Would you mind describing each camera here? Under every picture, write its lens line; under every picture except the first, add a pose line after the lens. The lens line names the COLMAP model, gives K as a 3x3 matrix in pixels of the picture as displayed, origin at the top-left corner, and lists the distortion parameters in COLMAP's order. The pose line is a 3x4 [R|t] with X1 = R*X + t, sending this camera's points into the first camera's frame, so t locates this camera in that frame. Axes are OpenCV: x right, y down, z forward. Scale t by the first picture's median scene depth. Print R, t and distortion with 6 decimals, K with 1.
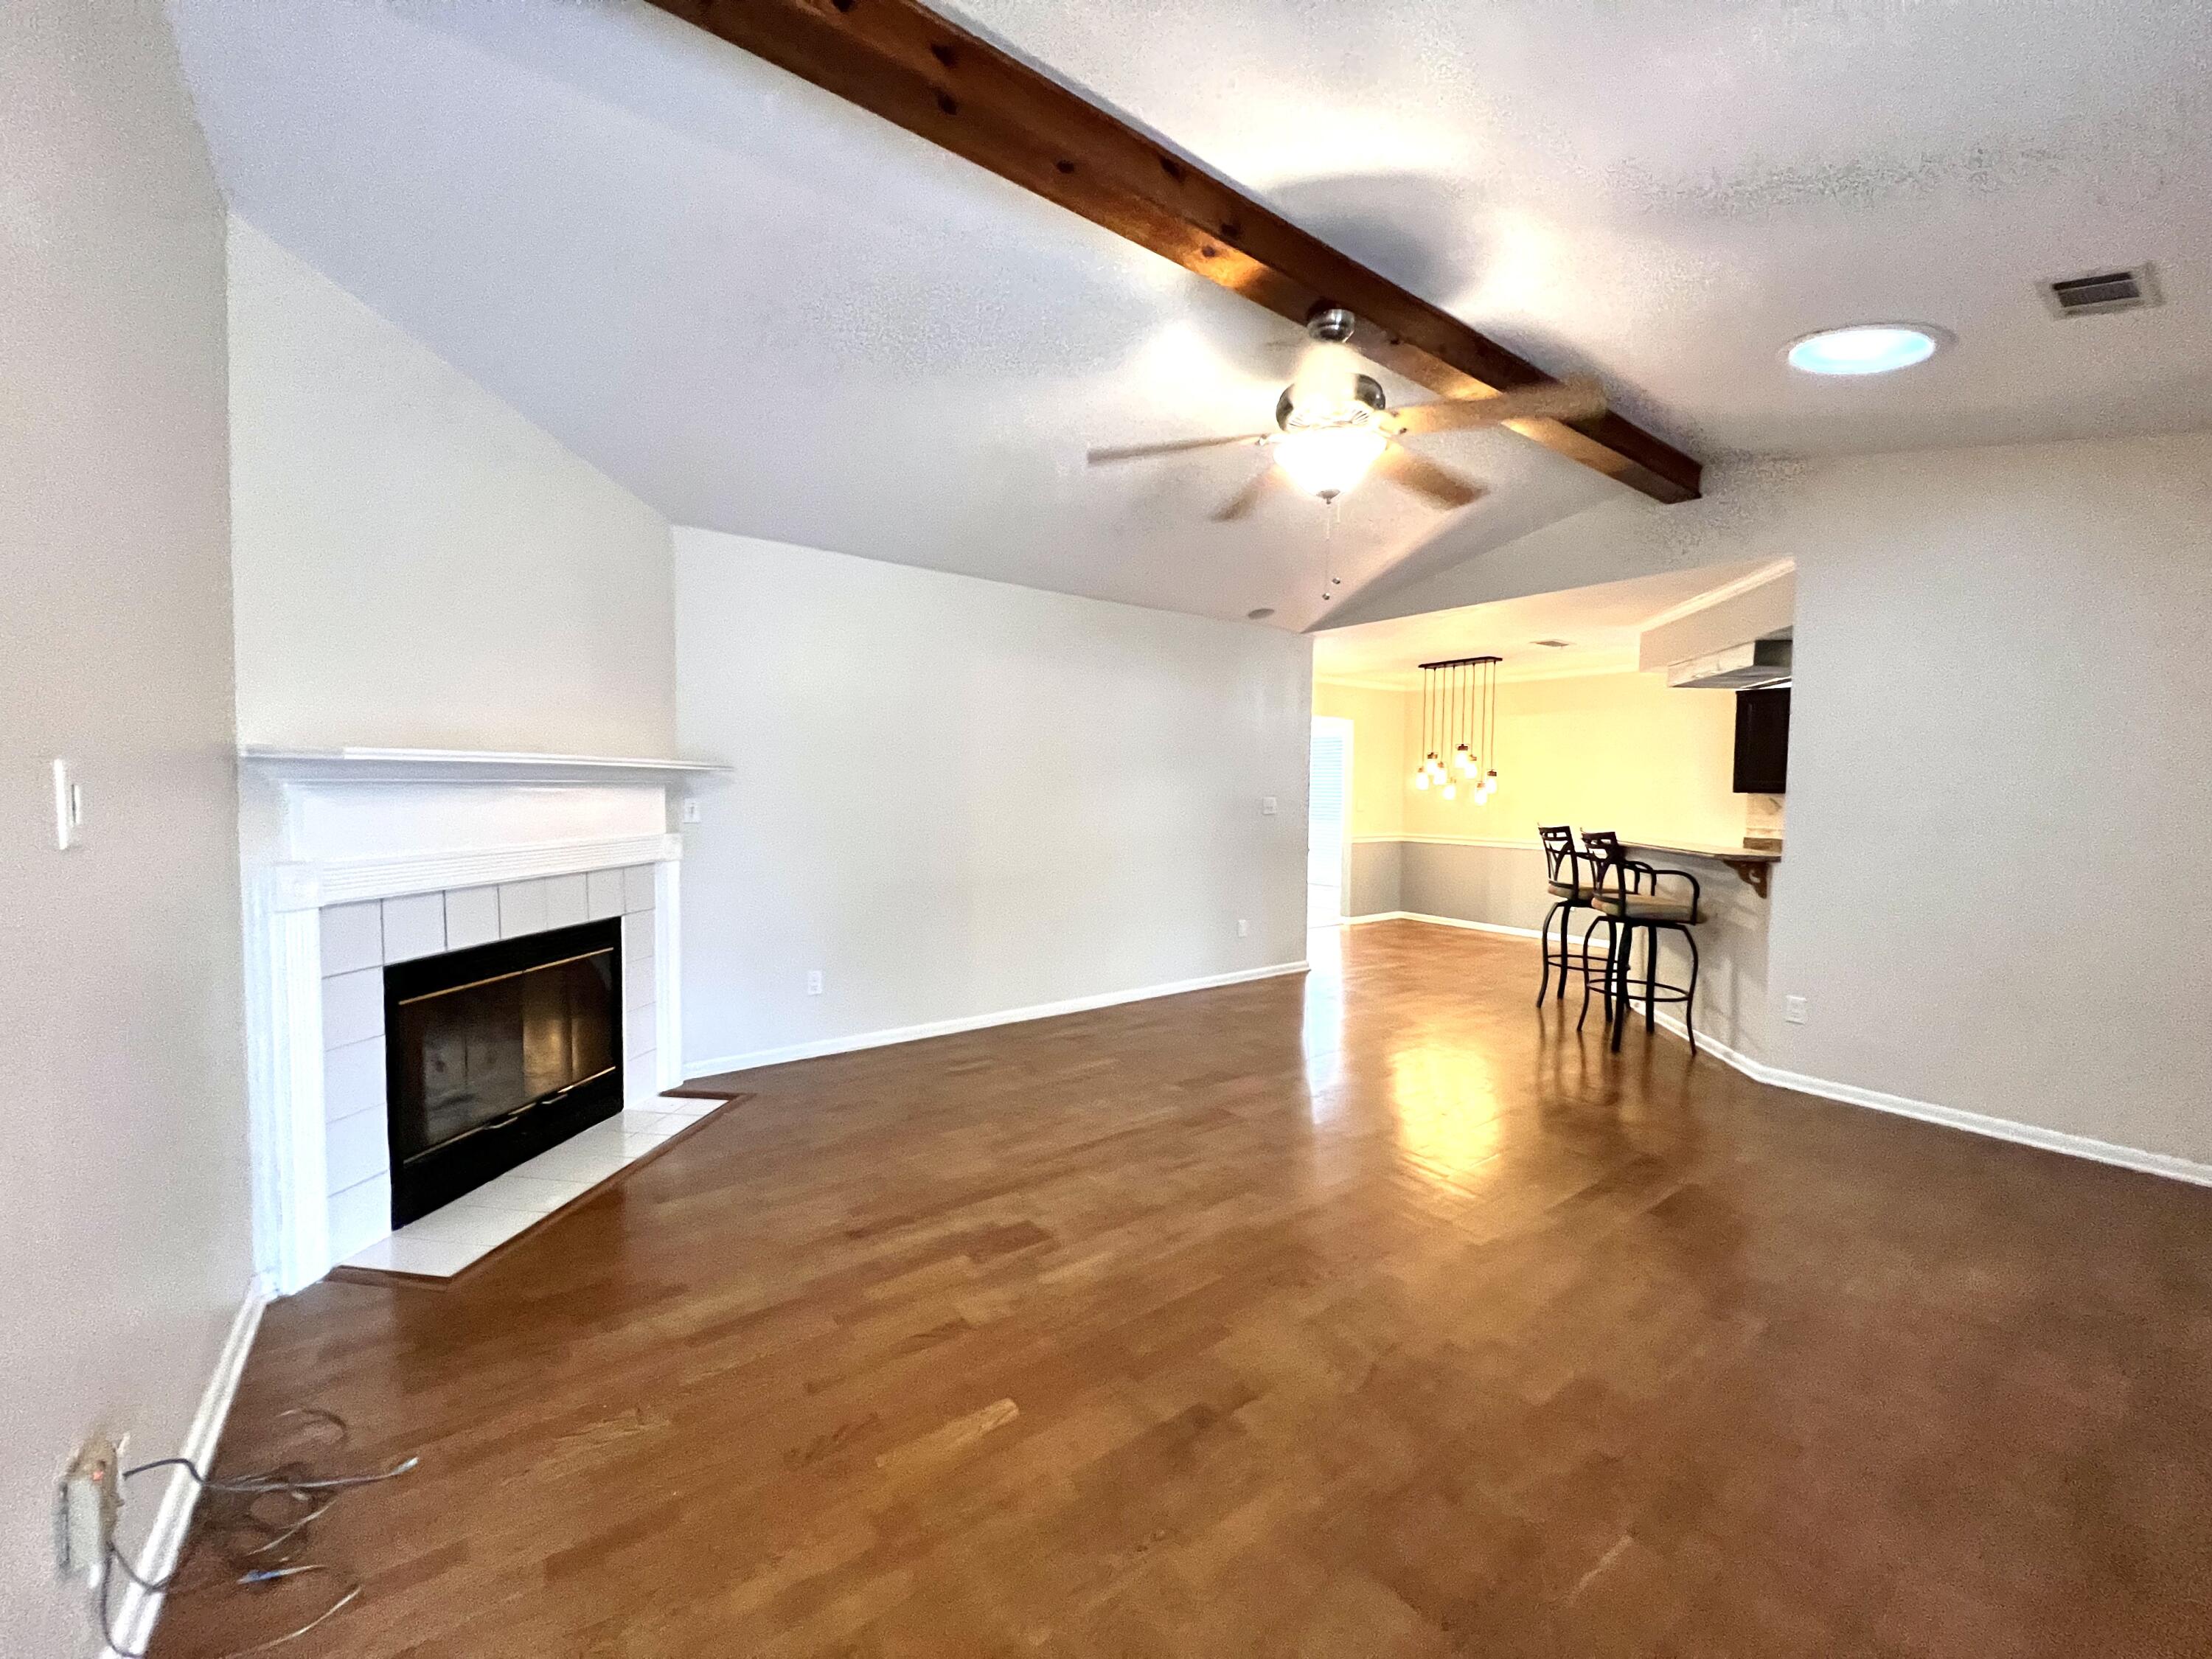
lens RADIAL K [[881.2, 0, 1113.8], [0, 881.2, 833.1], [0, 0, 1]] dist [0.001171, 0.000315]
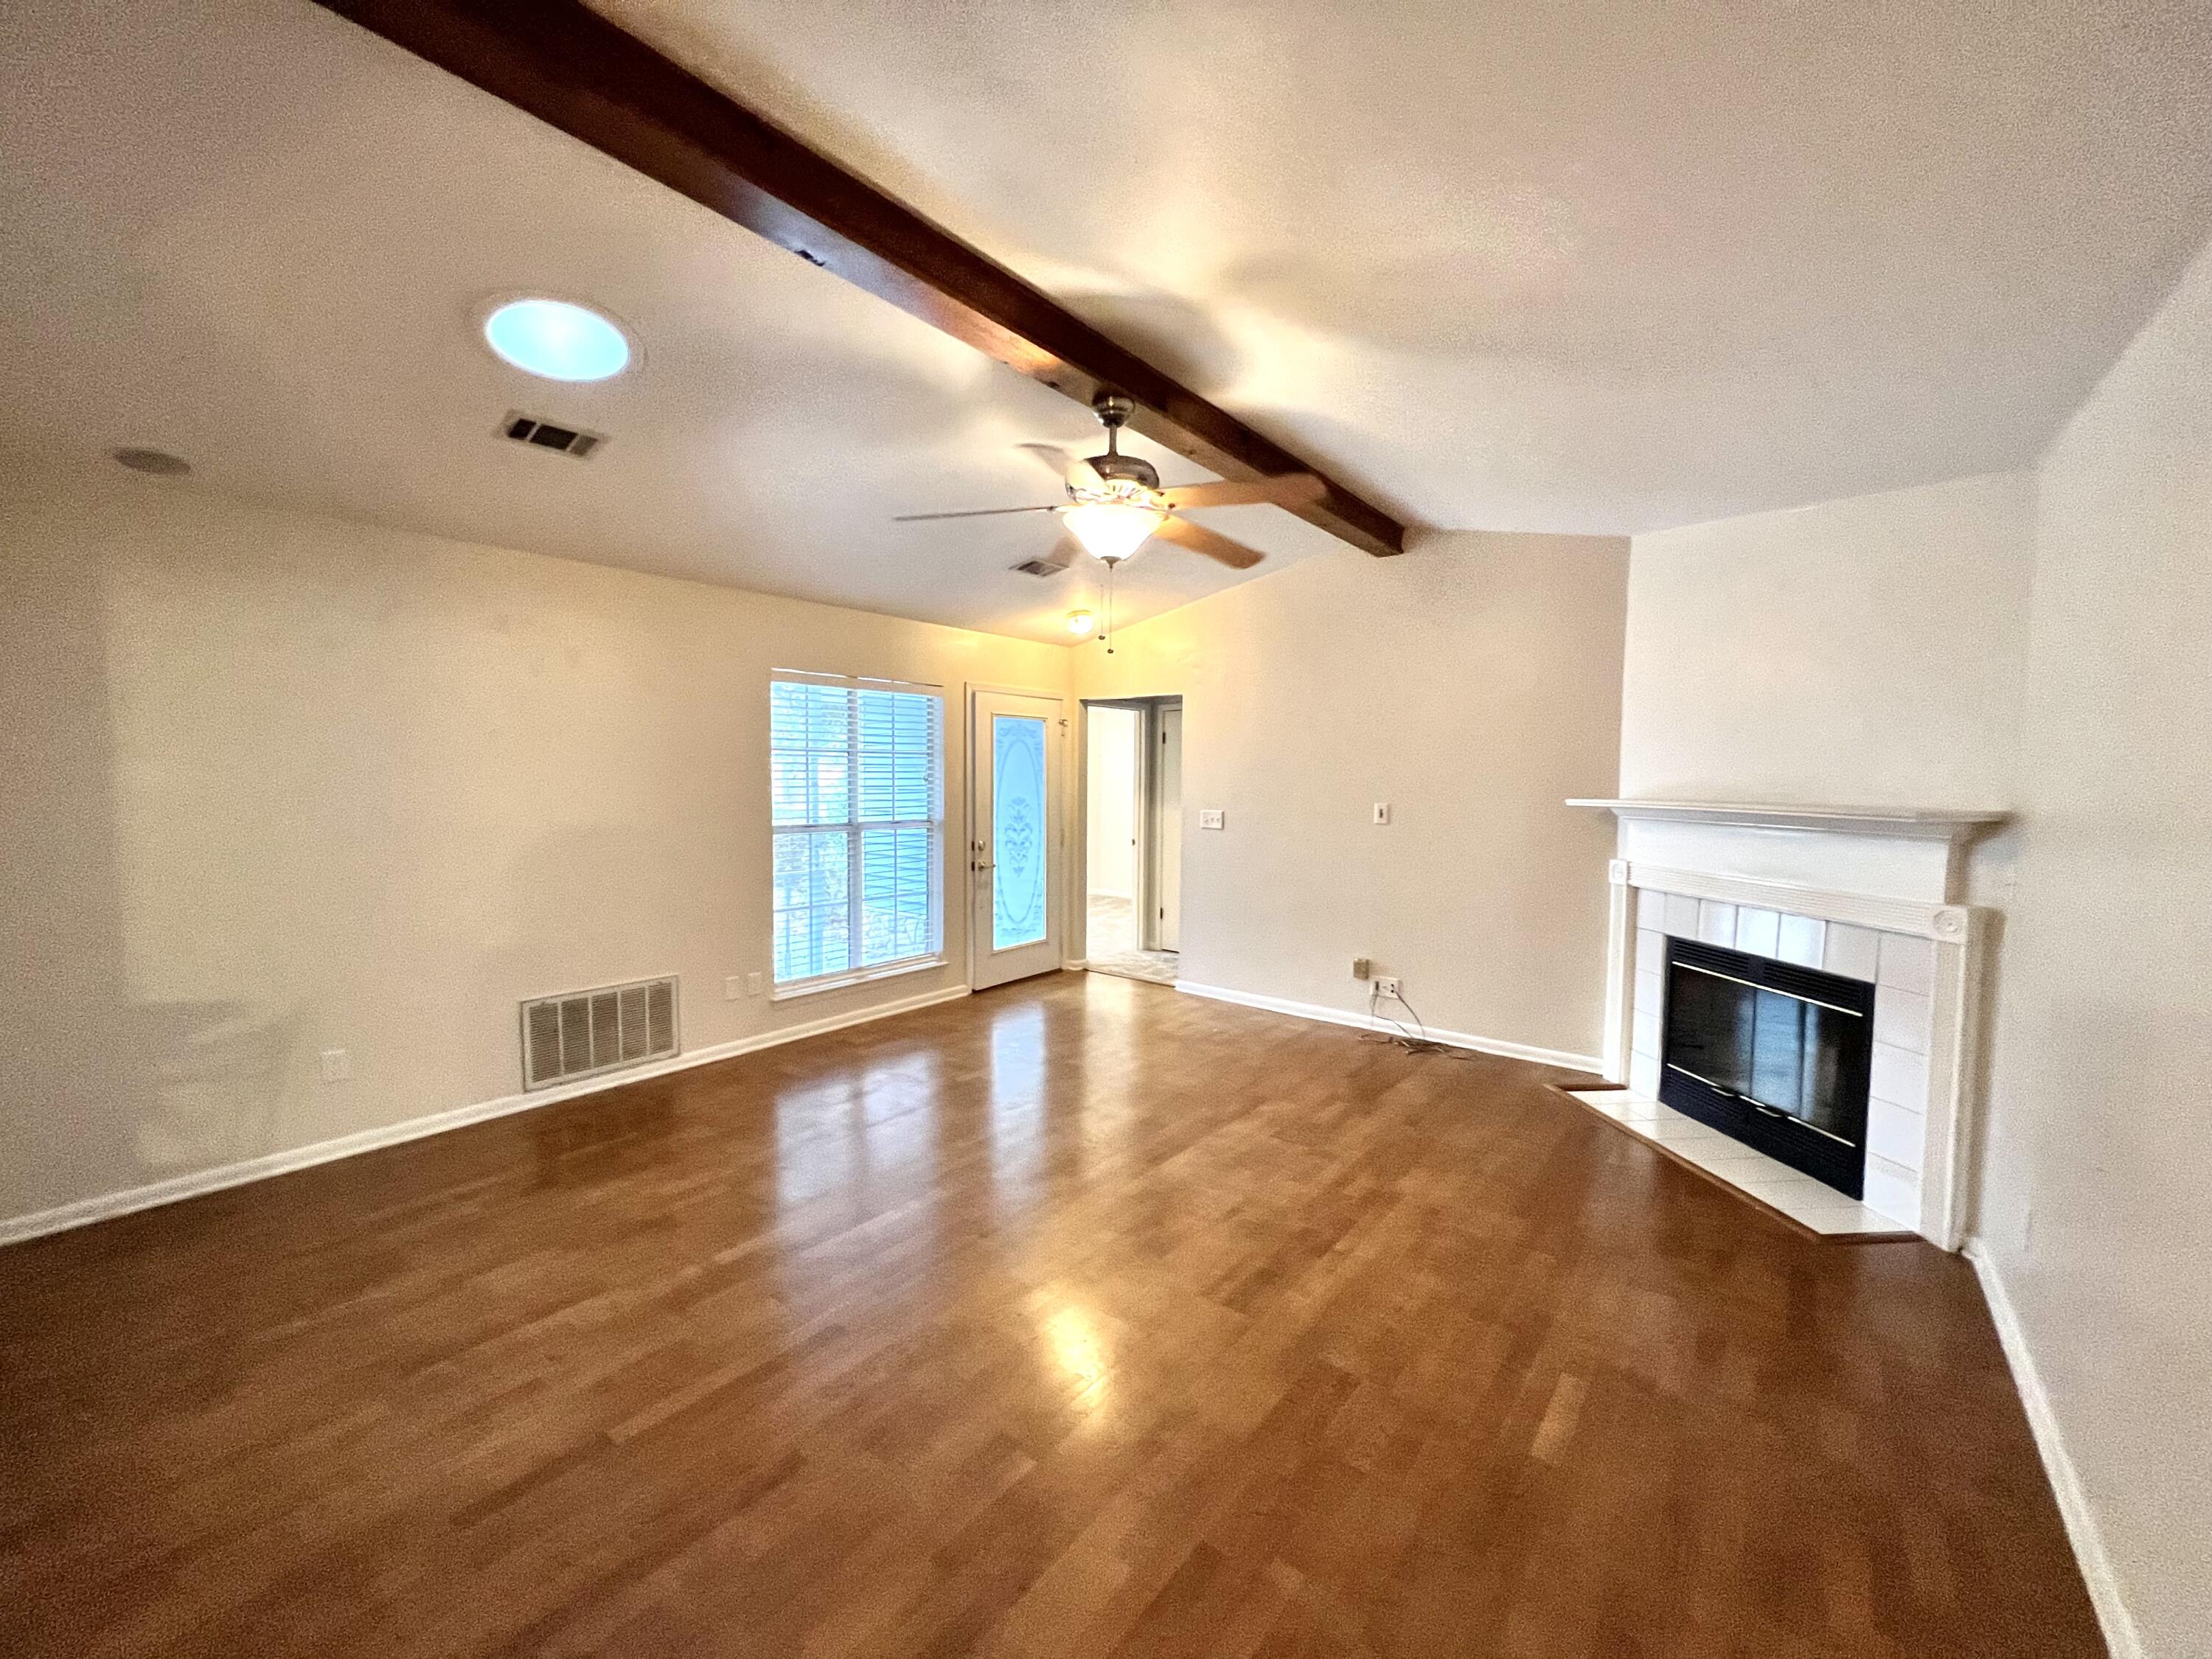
lens RADIAL K [[881.2, 0, 1110.8], [0, 881.2, 826.4], [0, 0, 1]] dist [0.001171, 0.000315]
pose [[-0.966355, -0.005135, -0.257162, 0.434771], [-0.031974, 0.994444, 0.100294, -0.134130], [0.255218, 0.105143, -0.961150, 1.736545]]
